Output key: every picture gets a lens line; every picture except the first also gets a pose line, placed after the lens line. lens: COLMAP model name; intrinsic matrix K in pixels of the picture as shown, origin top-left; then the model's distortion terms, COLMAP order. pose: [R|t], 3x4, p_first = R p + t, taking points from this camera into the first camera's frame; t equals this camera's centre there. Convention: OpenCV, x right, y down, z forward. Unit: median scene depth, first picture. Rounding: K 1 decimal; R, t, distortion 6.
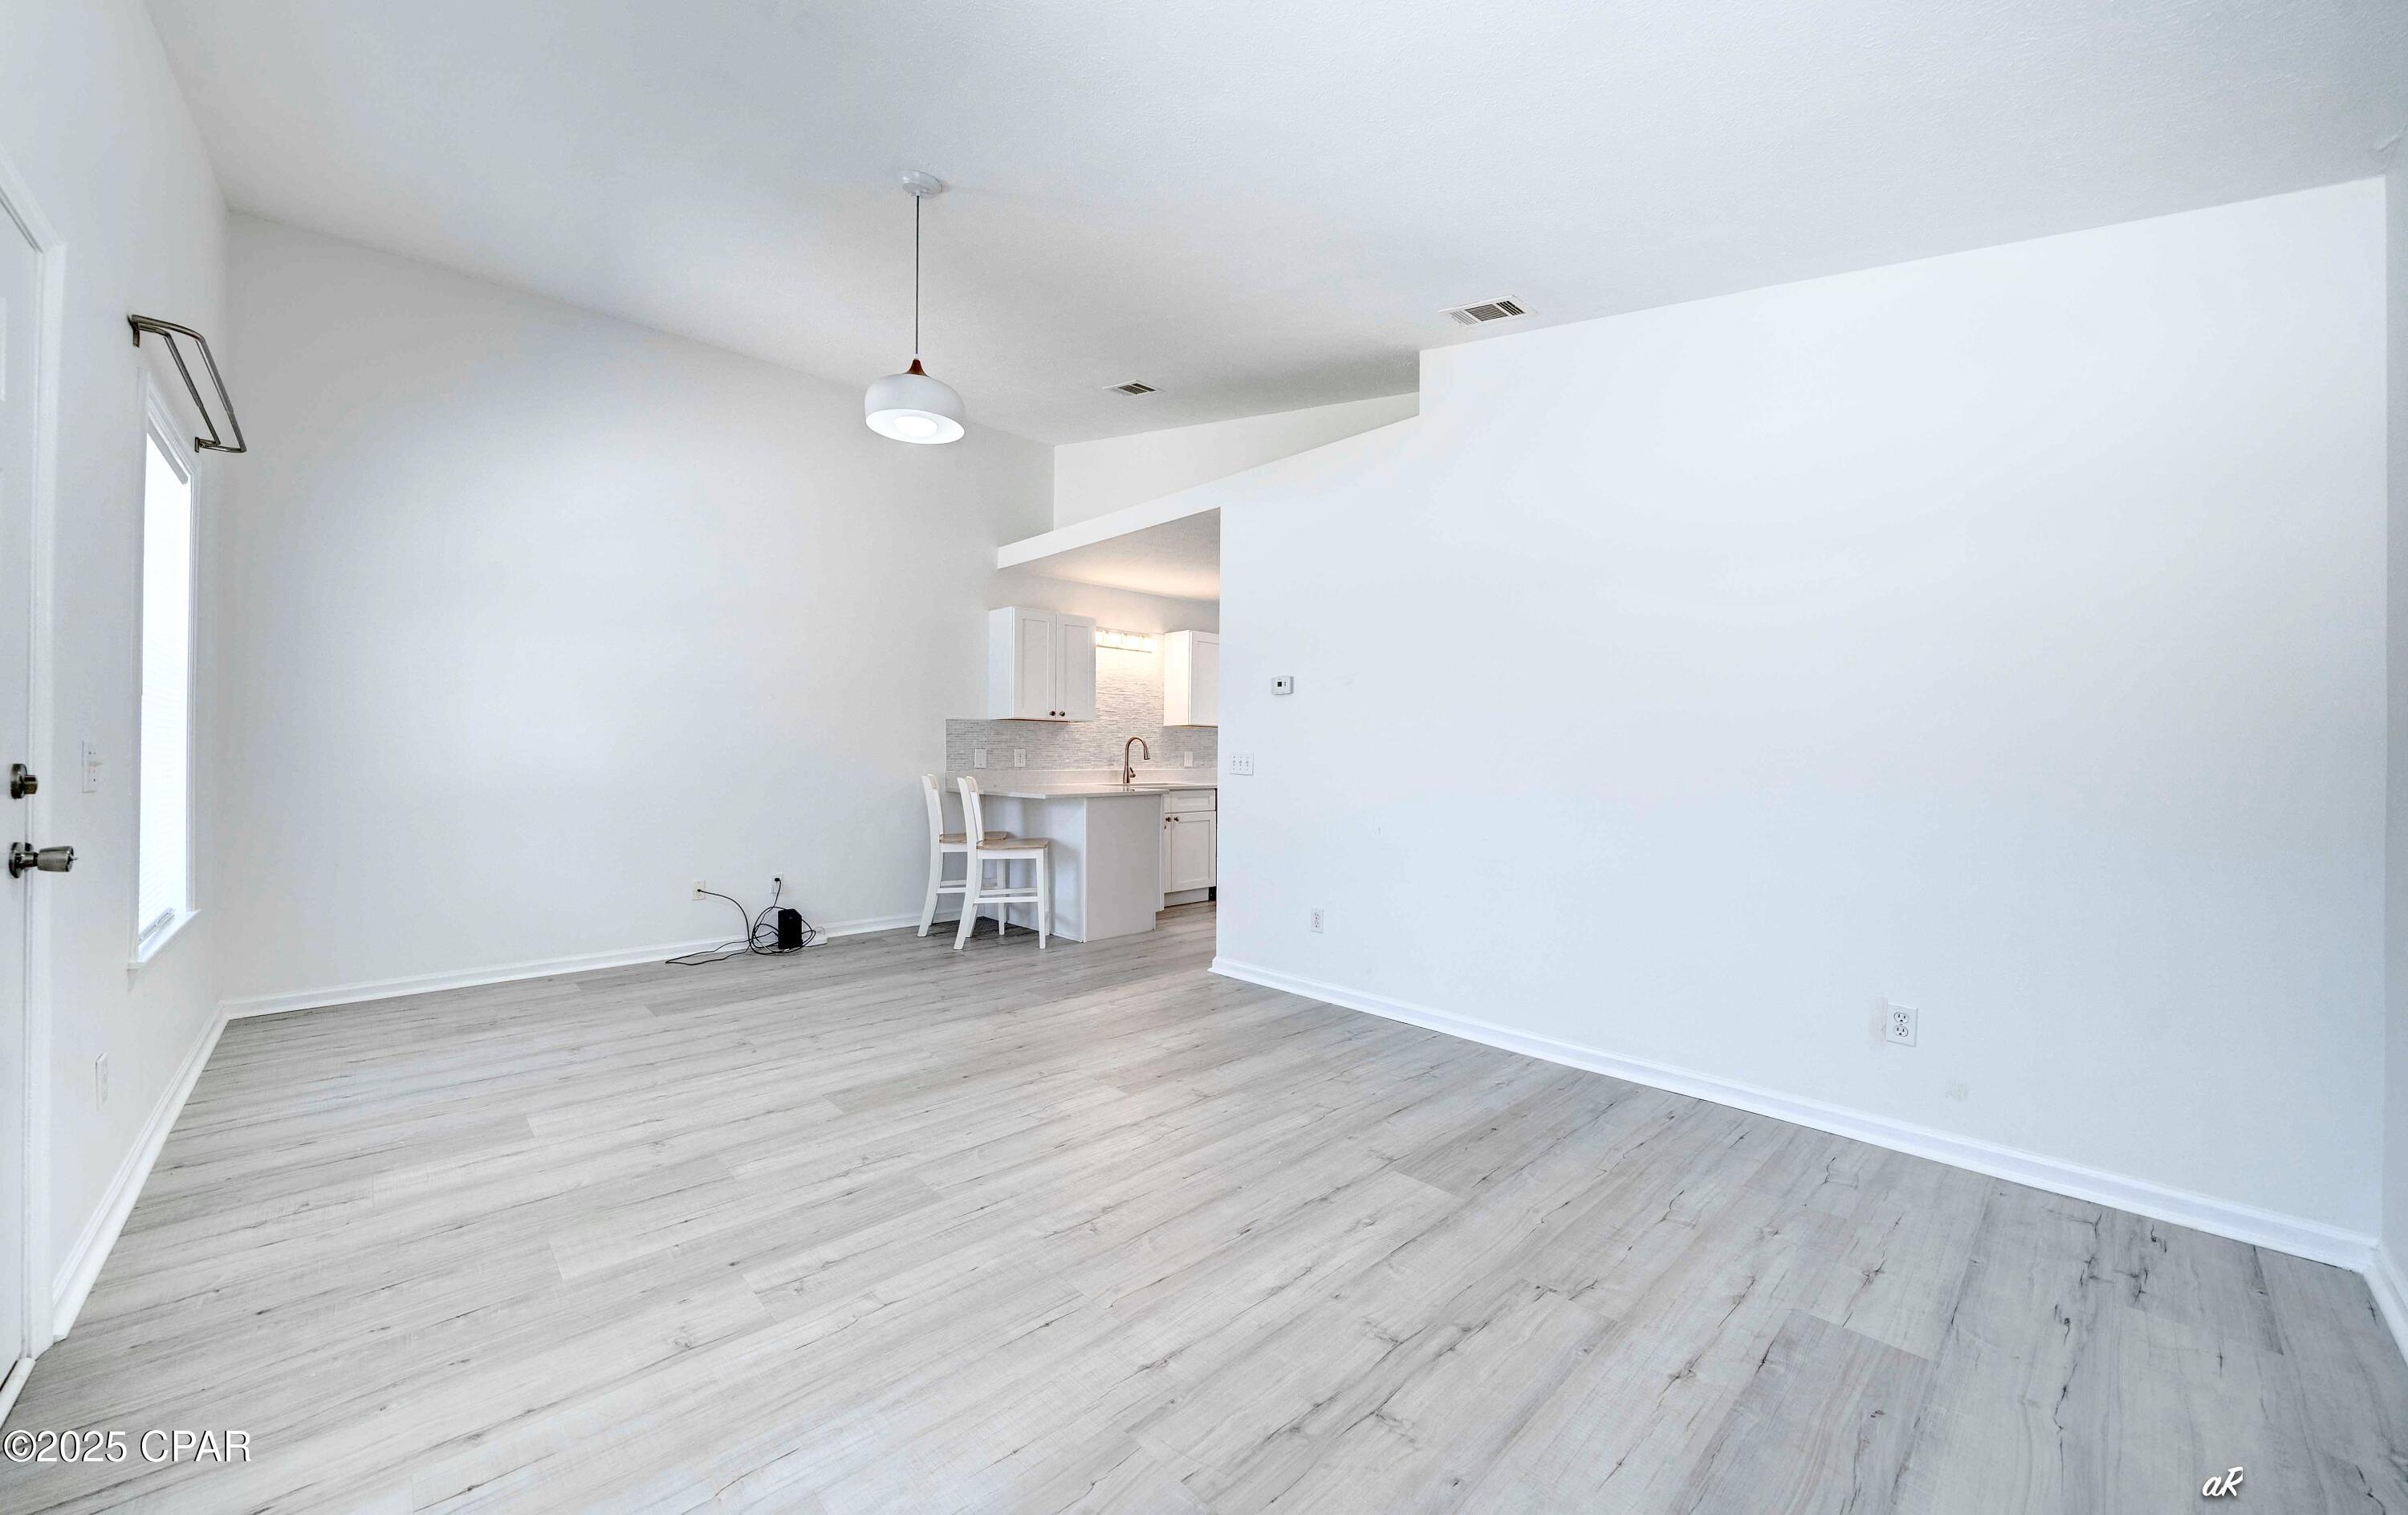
lens RADIAL K [[886.6, 0, 1204.0], [0, 886.6, 757.5], [0, 0, 1]] dist [-0.000017, -0.000124]
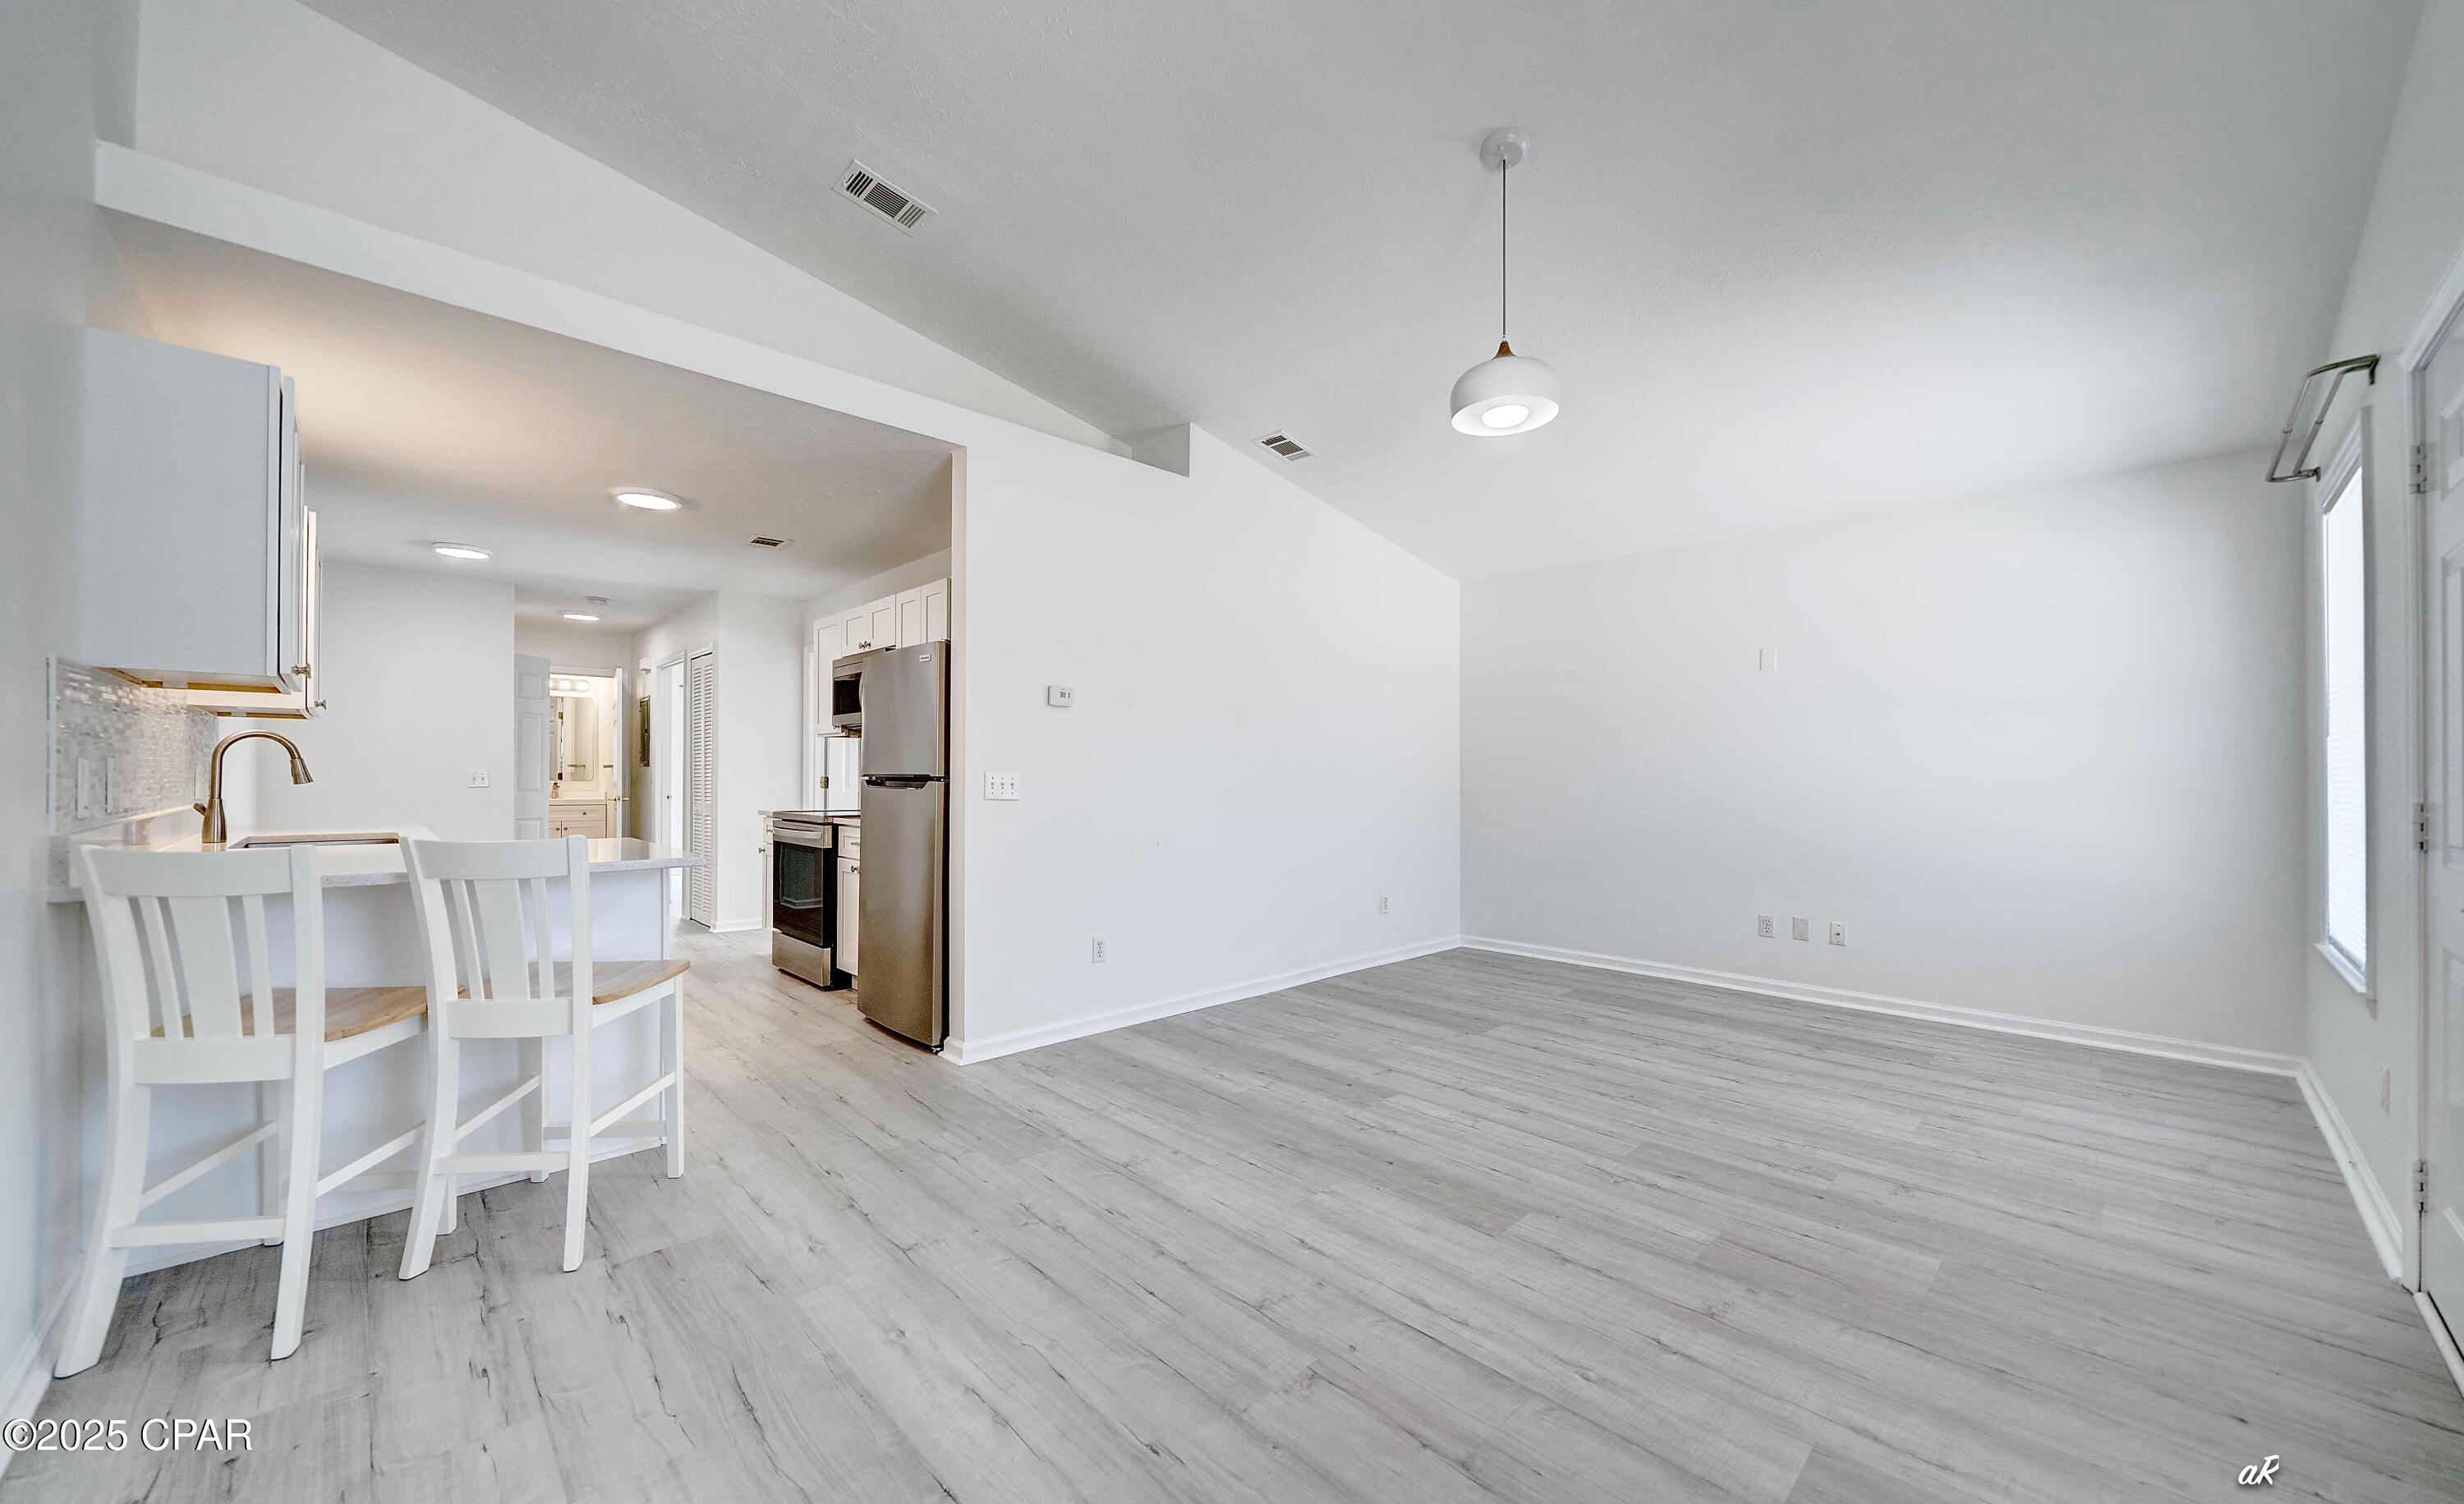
lens RADIAL K [[911.8, 0, 1215.3], [0, 911.8, 772.1], [0, 0, 1]] dist [0.000619, 0.000103]
pose [[-0.012211, -0.002317, 0.999923, -1.334108], [-0.003447, 0.999991, 0.002275, -0.015679], [-0.999919, -0.003419, -0.012219, 1.386438]]
